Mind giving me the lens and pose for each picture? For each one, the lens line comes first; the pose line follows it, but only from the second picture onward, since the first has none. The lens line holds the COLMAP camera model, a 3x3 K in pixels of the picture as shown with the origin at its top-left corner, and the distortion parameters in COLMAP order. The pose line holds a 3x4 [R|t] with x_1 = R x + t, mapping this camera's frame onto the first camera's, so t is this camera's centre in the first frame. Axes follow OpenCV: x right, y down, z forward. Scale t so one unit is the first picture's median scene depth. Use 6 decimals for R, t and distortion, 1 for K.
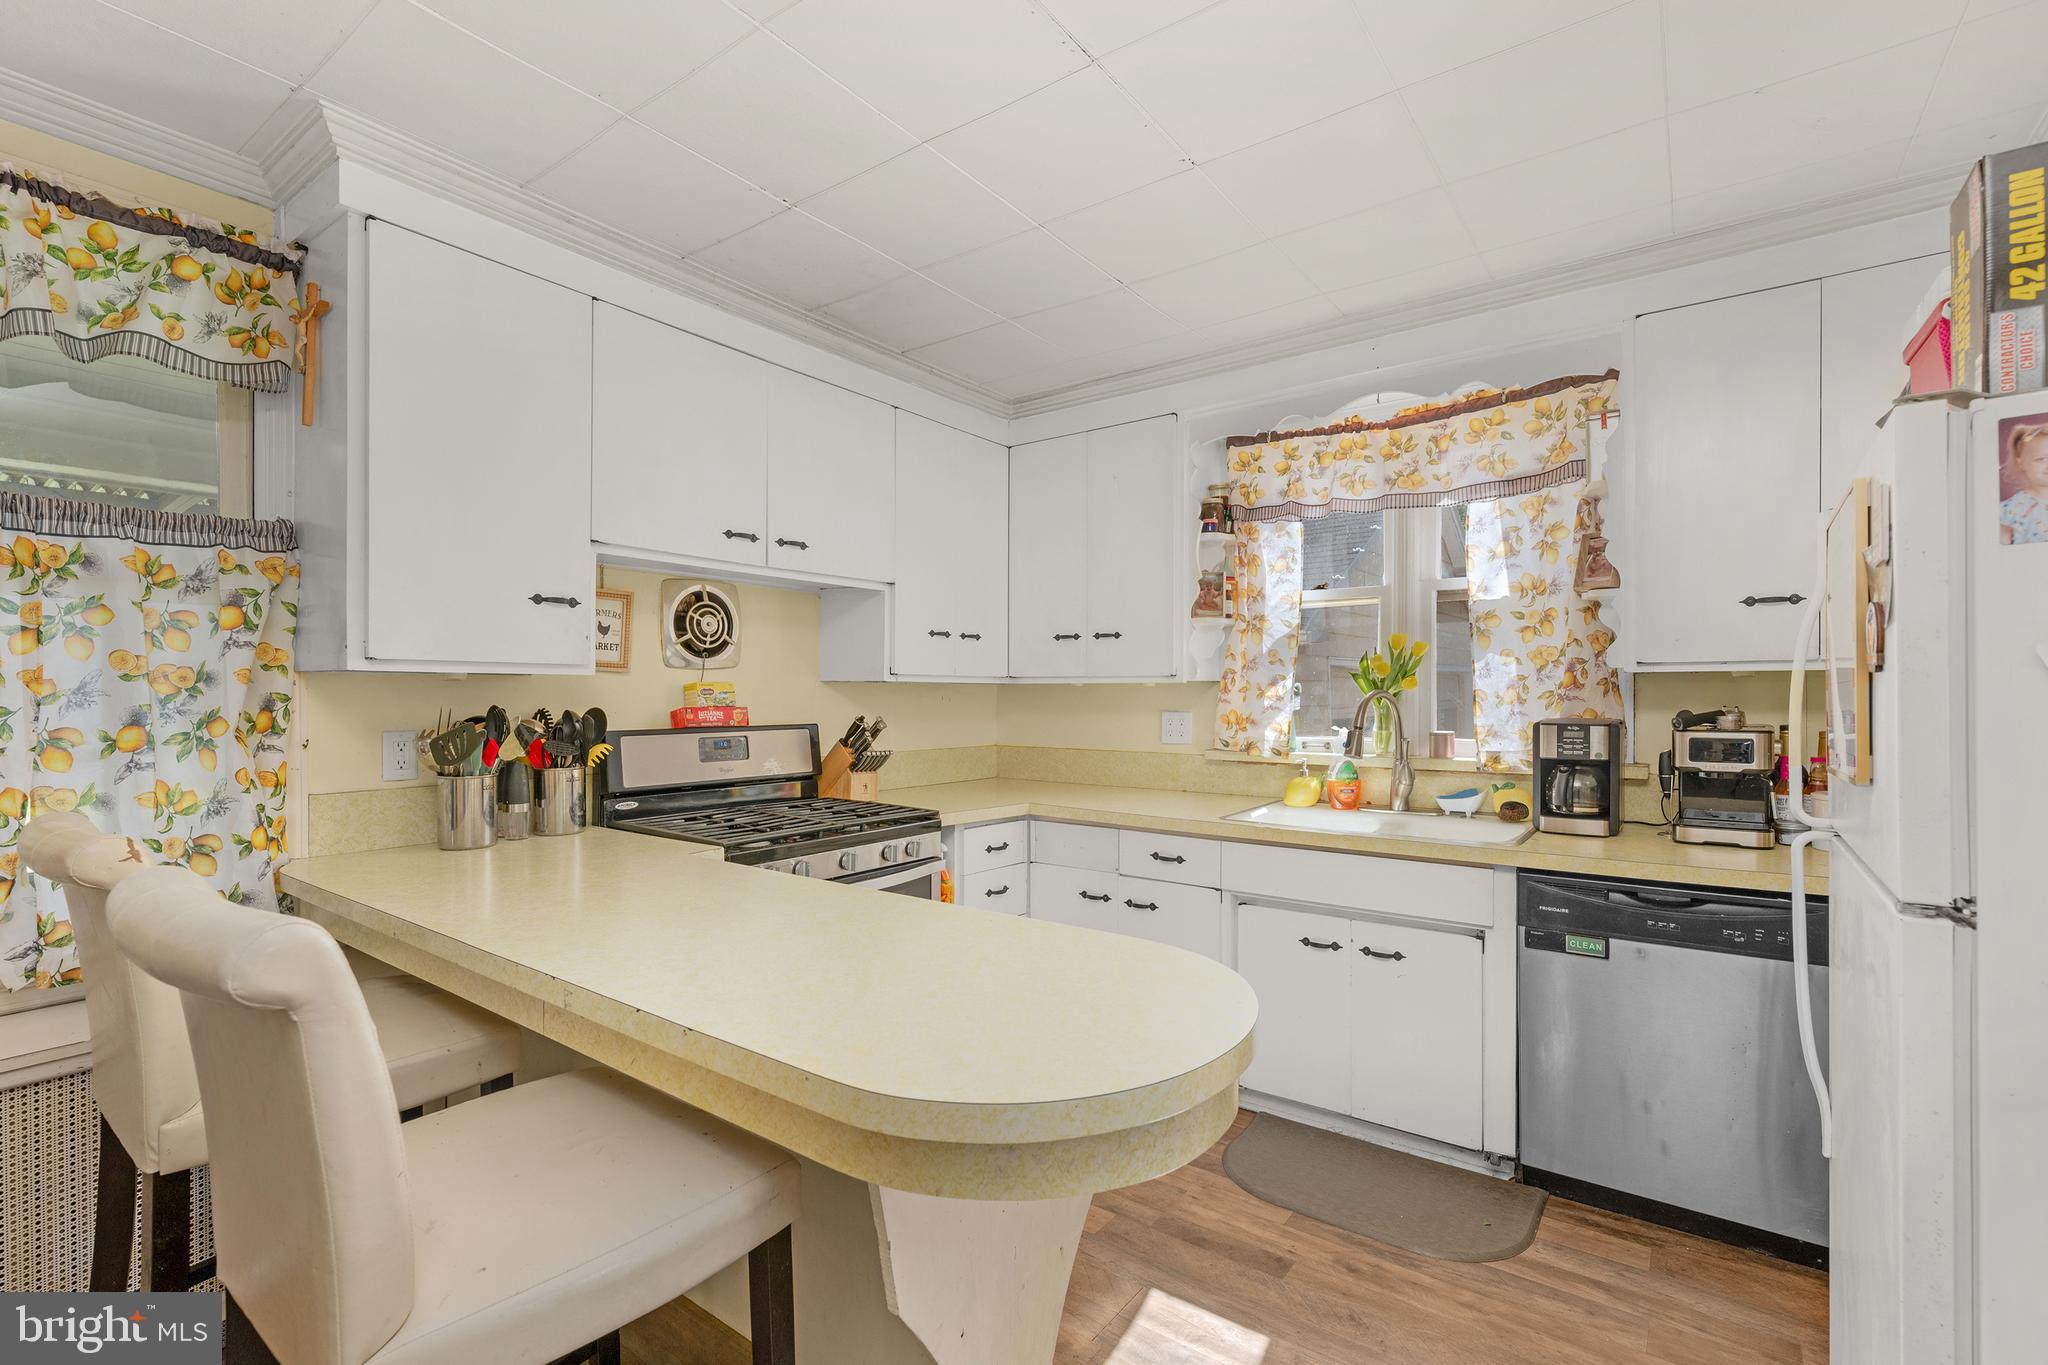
lens RADIAL K [[939.1, 0, 965.4], [0, 939.1, 693.2], [0, 0, 1]] dist [0.005571, -0.000586]
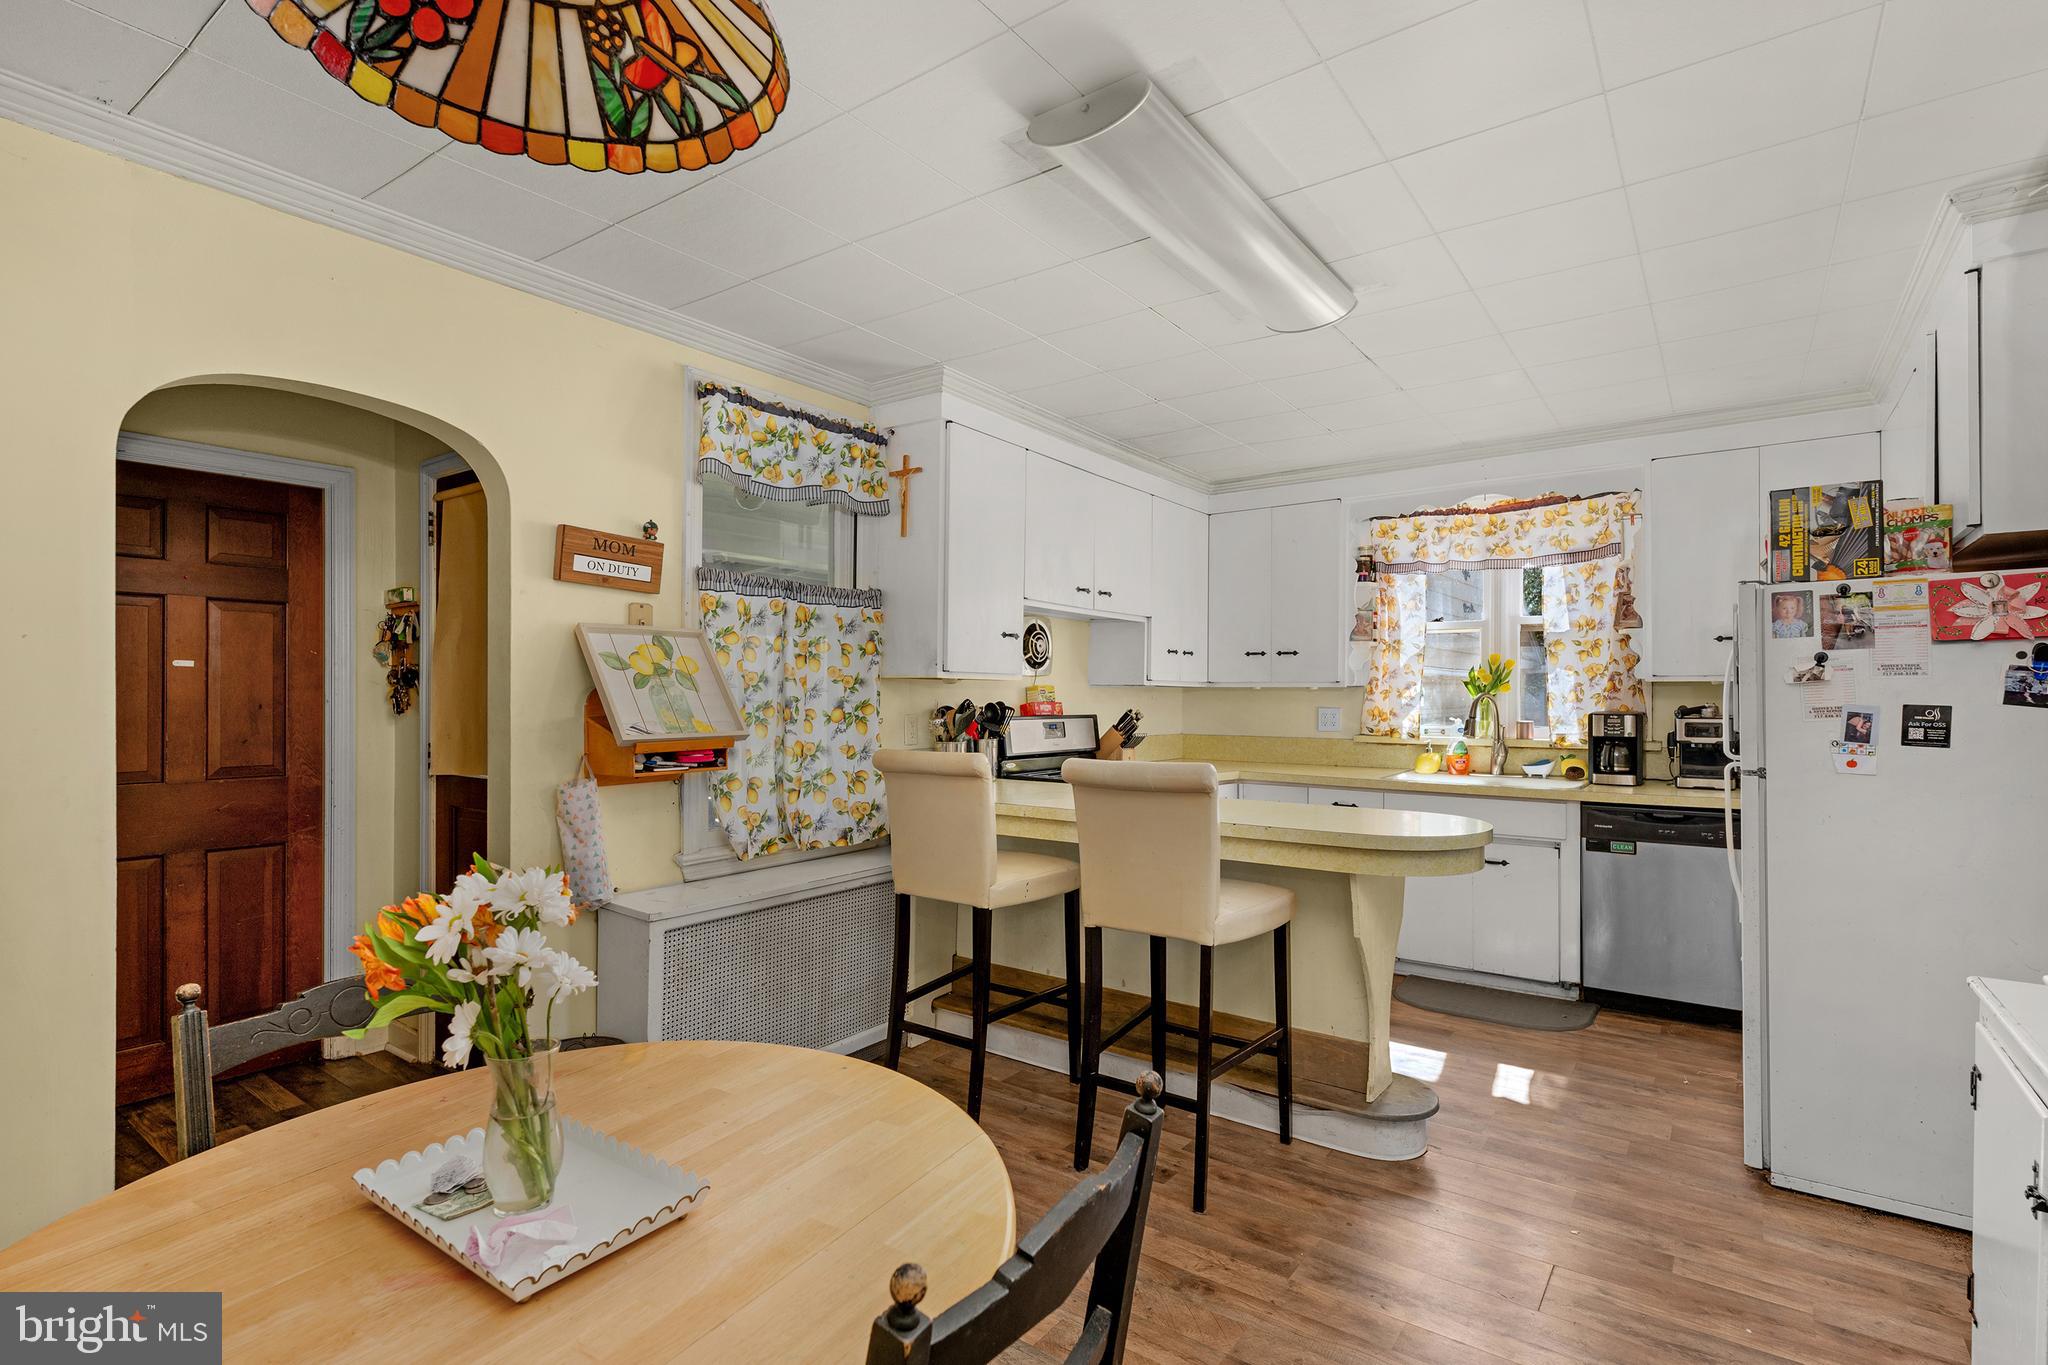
lens RADIAL K [[987.8, 0, 1024.7], [0, 987.8, 686.7], [0, 0, 1]] dist [0.018212, 0.000786]
pose [[0.998935, 0.004360, 0.045928, -0.368088], [-0.003864, 0.999933, -0.010882, 0.007614], [-0.045972, 0.010692, 0.998886, -0.546456]]
